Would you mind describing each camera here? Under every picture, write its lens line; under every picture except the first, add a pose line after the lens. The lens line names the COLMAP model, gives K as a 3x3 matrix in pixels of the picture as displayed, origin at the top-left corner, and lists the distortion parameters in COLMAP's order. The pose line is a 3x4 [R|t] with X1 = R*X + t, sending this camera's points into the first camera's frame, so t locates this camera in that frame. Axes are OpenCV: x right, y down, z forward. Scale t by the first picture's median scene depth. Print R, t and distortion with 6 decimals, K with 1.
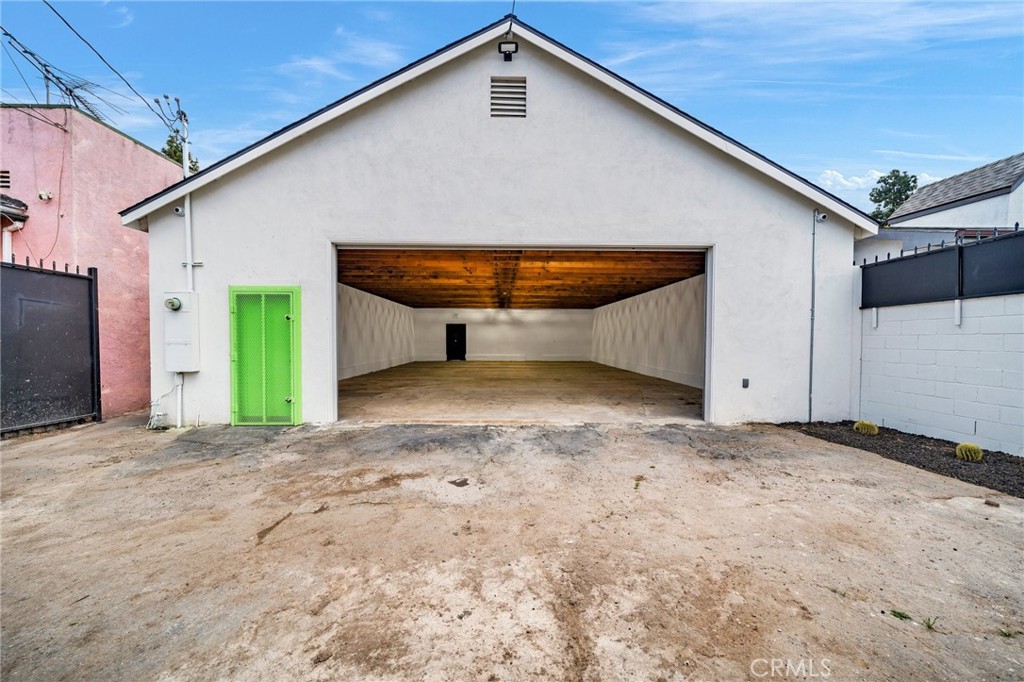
lens RADIAL K [[350.8, 0, 520.5], [0, 350.8, 342.3], [0, 0, 1]] dist [-0.006073, 0.000032]
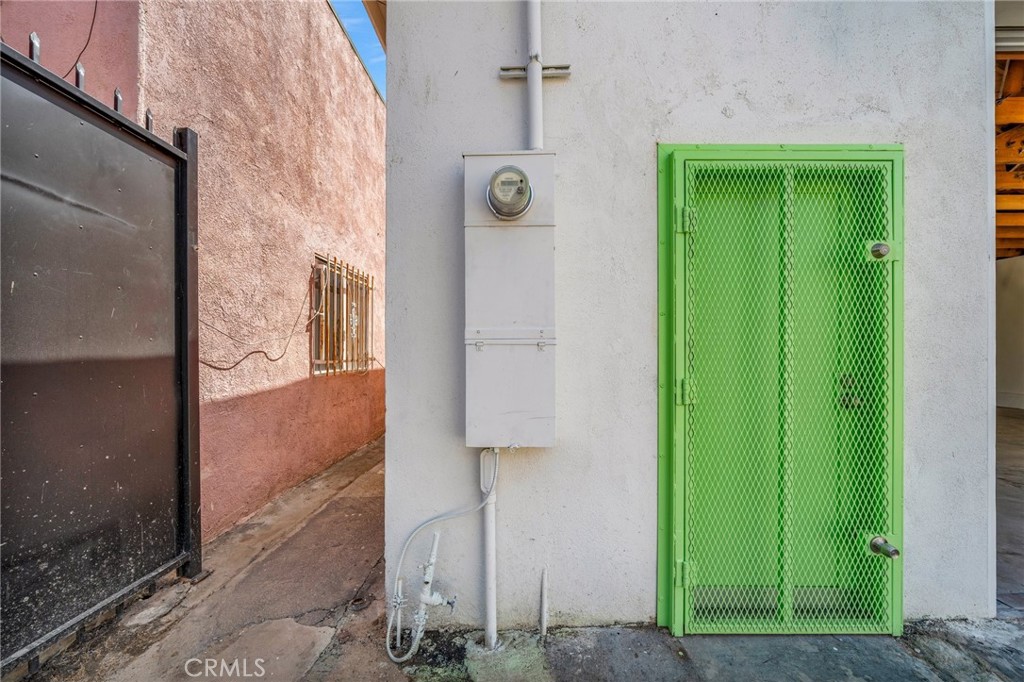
lens RADIAL K [[350.8, 0, 520.7], [0, 350.8, 346.8], [0, 0, 1]] dist [-0.006073, 0.000032]
pose [[0.999328, -0.002837, -0.036539, -0.924793], [0.002140, 0.999815, -0.019094, 0.012288], [0.036586, 0.019003, 0.999150, 0.698910]]
